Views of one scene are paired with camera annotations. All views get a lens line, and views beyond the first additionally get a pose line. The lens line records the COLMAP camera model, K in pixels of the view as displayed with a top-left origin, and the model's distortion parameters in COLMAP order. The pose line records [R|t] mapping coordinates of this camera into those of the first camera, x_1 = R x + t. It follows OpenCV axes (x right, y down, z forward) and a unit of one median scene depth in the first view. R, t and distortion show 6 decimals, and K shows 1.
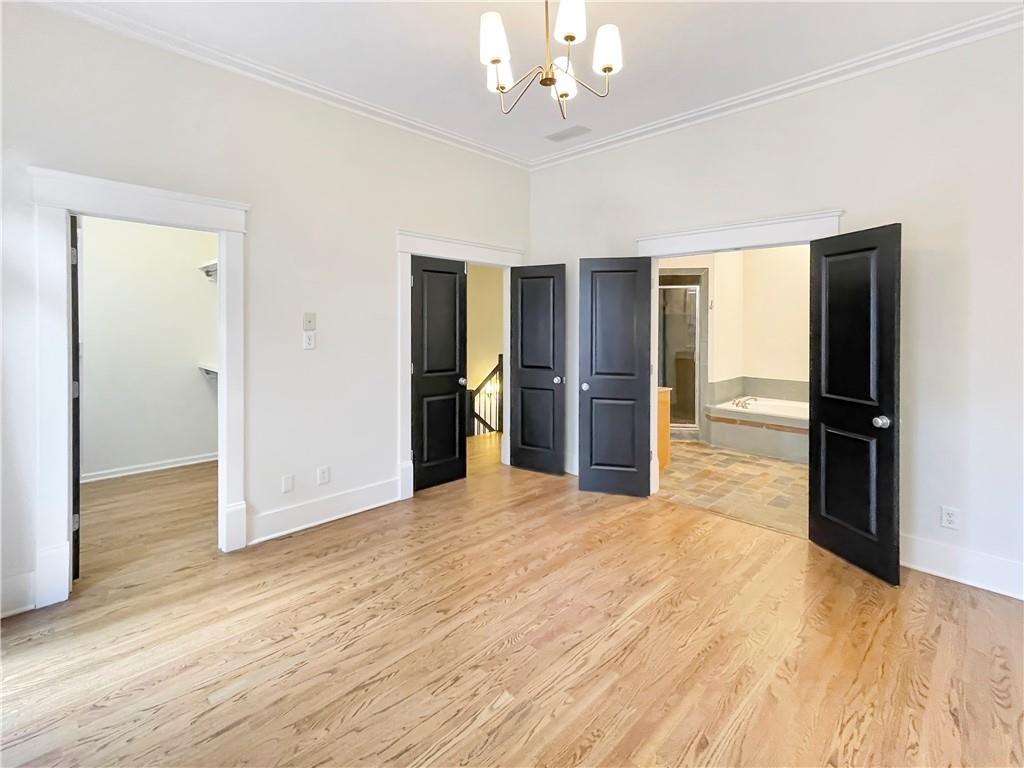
lens RADIAL K [[487.1, 0, 511.5], [0, 487.1, 365.4], [0, 0, 1]] dist [-0.001126, -0.000328]
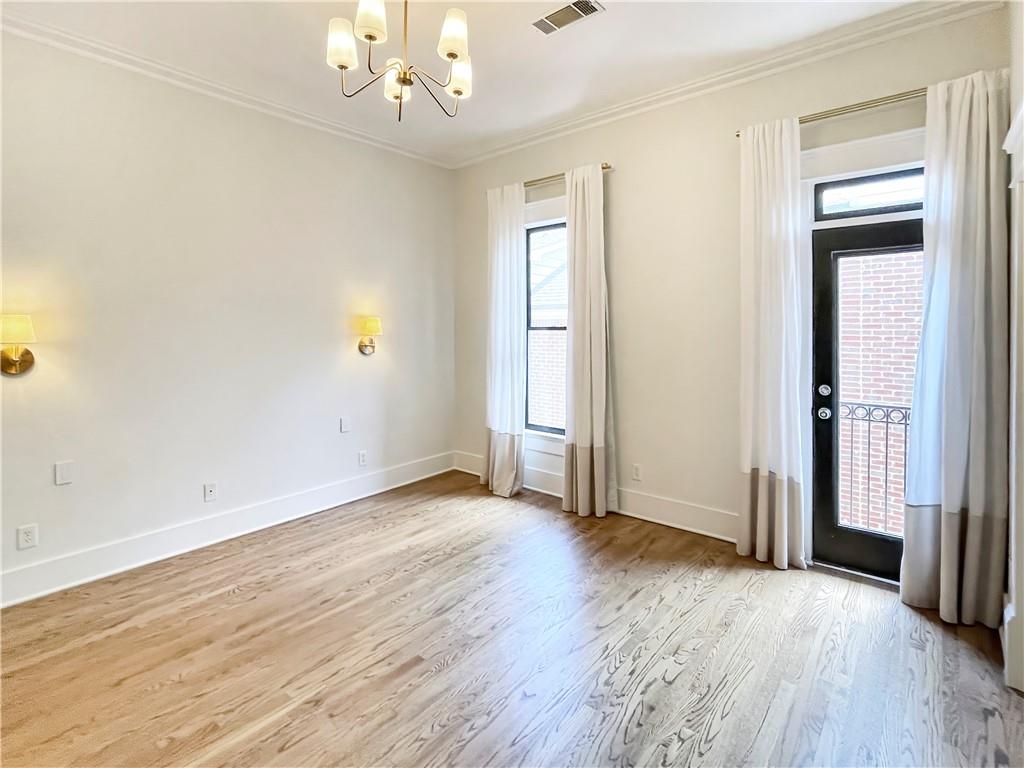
lens RADIAL K [[487.1, 0, 511.5], [0, 487.1, 365.4], [0, 0, 1]] dist [-0.001126, -0.000328]
pose [[-0.996650, 0.004344, -0.081669, -0.054656], [-0.009281, 0.986132, 0.165703, -0.169298], [0.081256, 0.165905, -0.982788, 1.799191]]
